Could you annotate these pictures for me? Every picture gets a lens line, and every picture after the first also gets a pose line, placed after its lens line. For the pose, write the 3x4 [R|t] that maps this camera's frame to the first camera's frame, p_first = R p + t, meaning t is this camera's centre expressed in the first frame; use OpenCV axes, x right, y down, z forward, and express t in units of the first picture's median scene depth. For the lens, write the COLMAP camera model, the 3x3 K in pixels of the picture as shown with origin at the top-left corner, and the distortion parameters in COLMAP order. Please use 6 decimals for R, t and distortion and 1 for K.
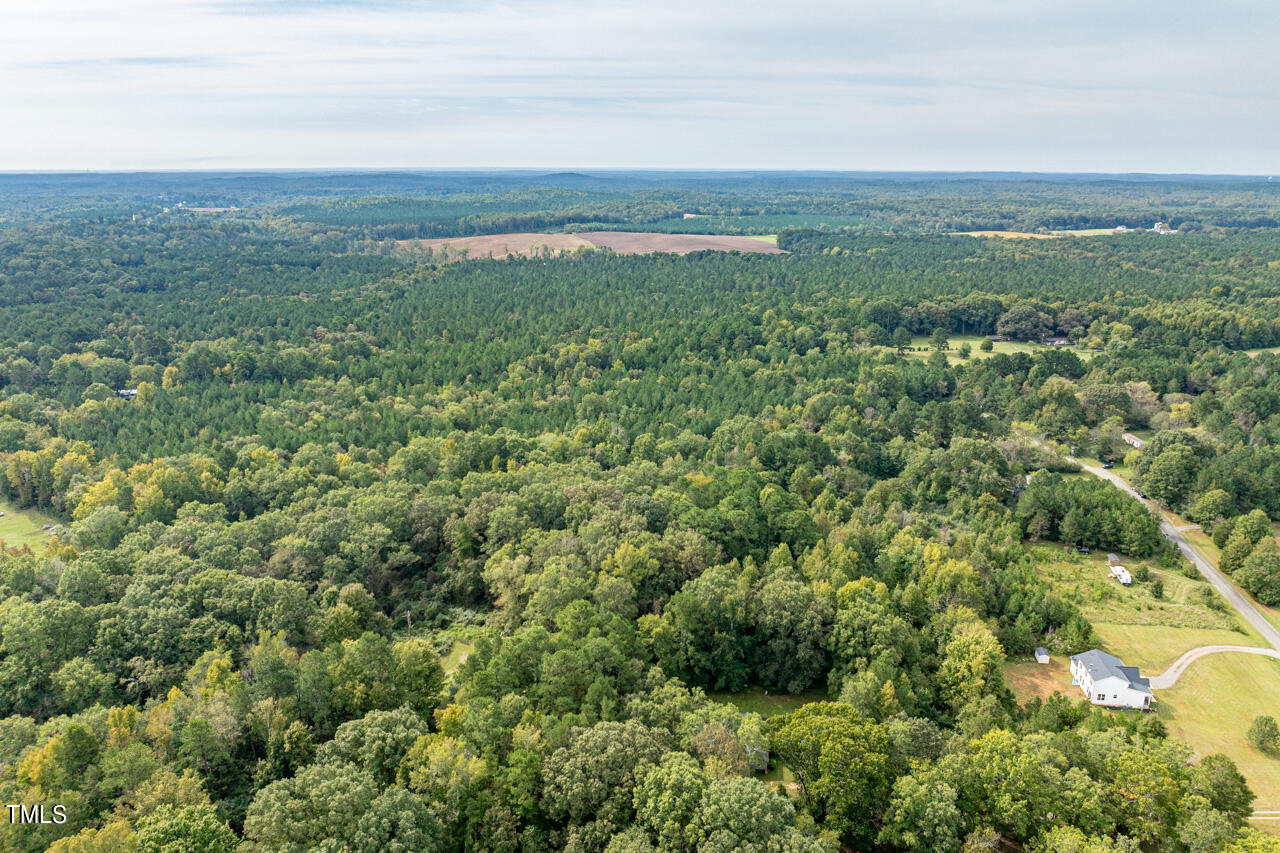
lens RADIAL K [[900.2, 0, 640.5], [0, 900.2, 422.8], [0, 0, 1]] dist [-0.038471, 0.005251]
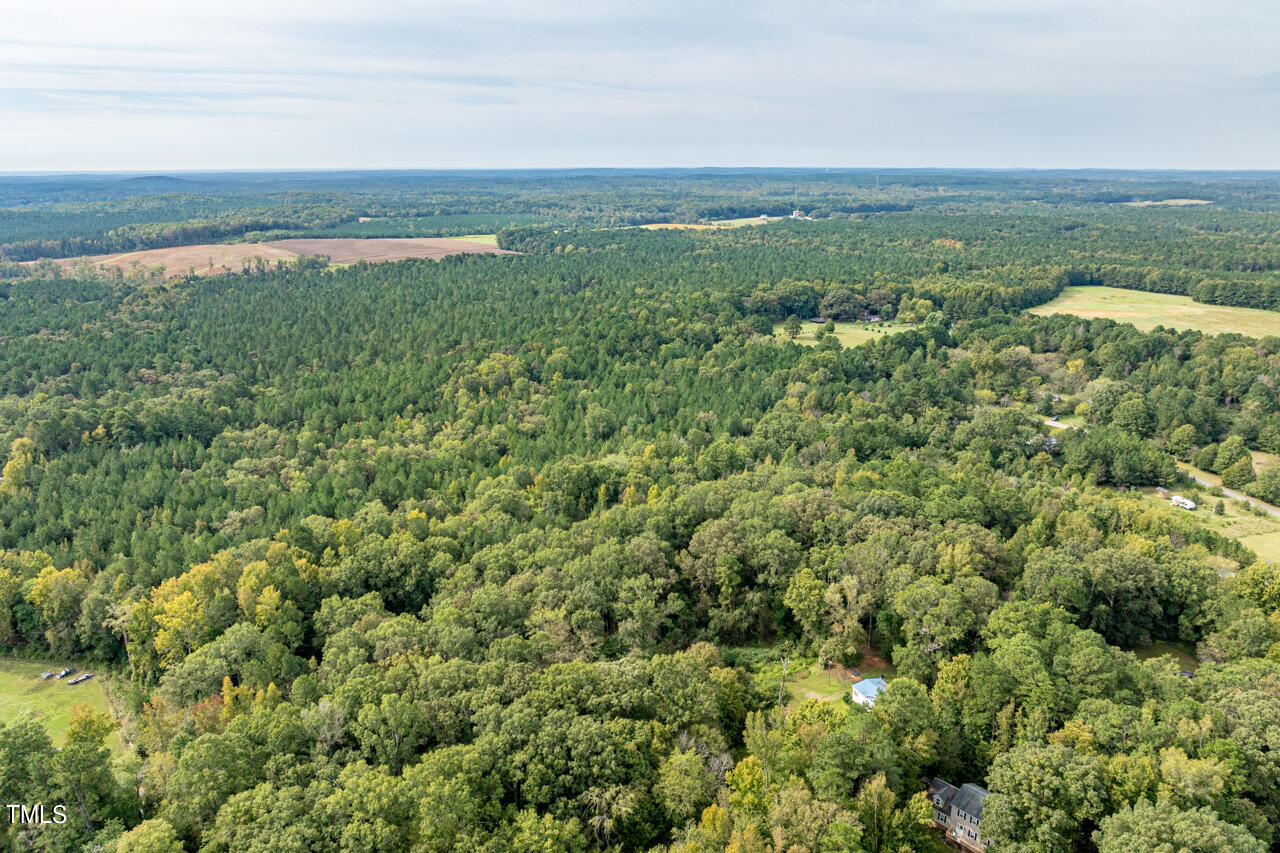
lens RADIAL K [[900.2, 0, 639.7], [0, 900.2, 426.5], [0, 0, 1]] dist [-0.038471, 0.005251]
pose [[0.908661, -0.120502, 0.399768, -0.103896], [0.118295, 0.992516, 0.030292, -0.009719], [-0.400427, 0.019766, 0.916116, 0.030634]]
